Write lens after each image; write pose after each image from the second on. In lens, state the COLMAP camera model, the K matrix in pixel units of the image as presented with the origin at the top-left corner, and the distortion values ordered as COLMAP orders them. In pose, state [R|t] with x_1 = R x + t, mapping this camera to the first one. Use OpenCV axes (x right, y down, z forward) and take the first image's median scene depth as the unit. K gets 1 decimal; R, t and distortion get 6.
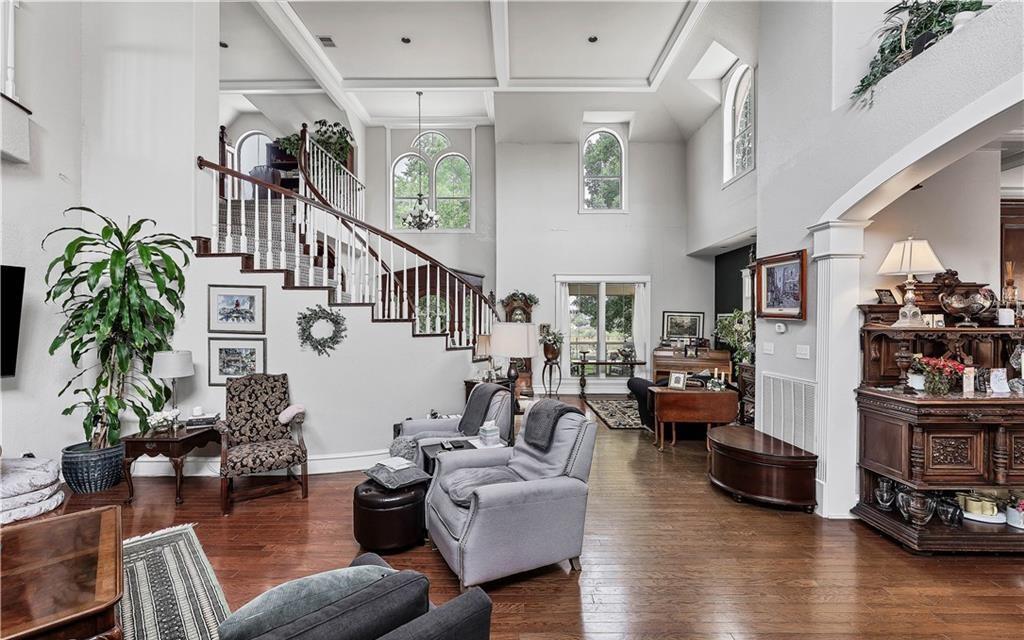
lens RADIAL K [[425.0, 0, 512.0], [0, 425.0, 320.0], [0, 0, 1]] dist [-0.000992, -0.000221]
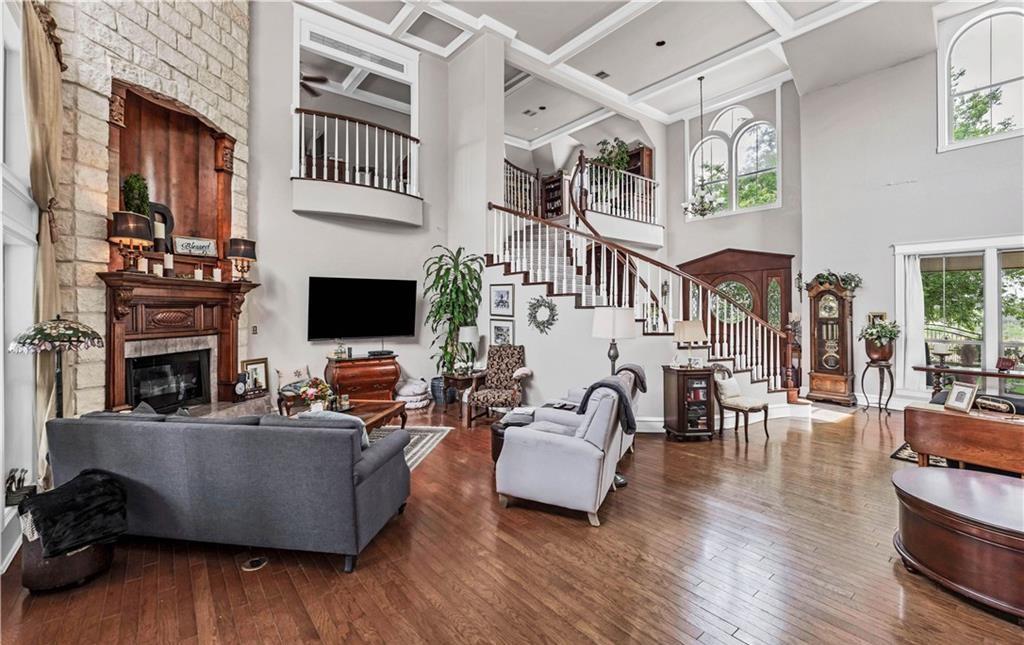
lens RADIAL K [[428.1, 0, 515.0], [0, 428.1, 305.6], [0, 0, 1]] dist [0.001195, 0.000167]
pose [[0.648829, -0.008833, -0.760883, 0.519475], [0.000385, 0.999936, -0.011280, 0.010877], [0.760934, 0.007026, 0.648791, 0.060338]]
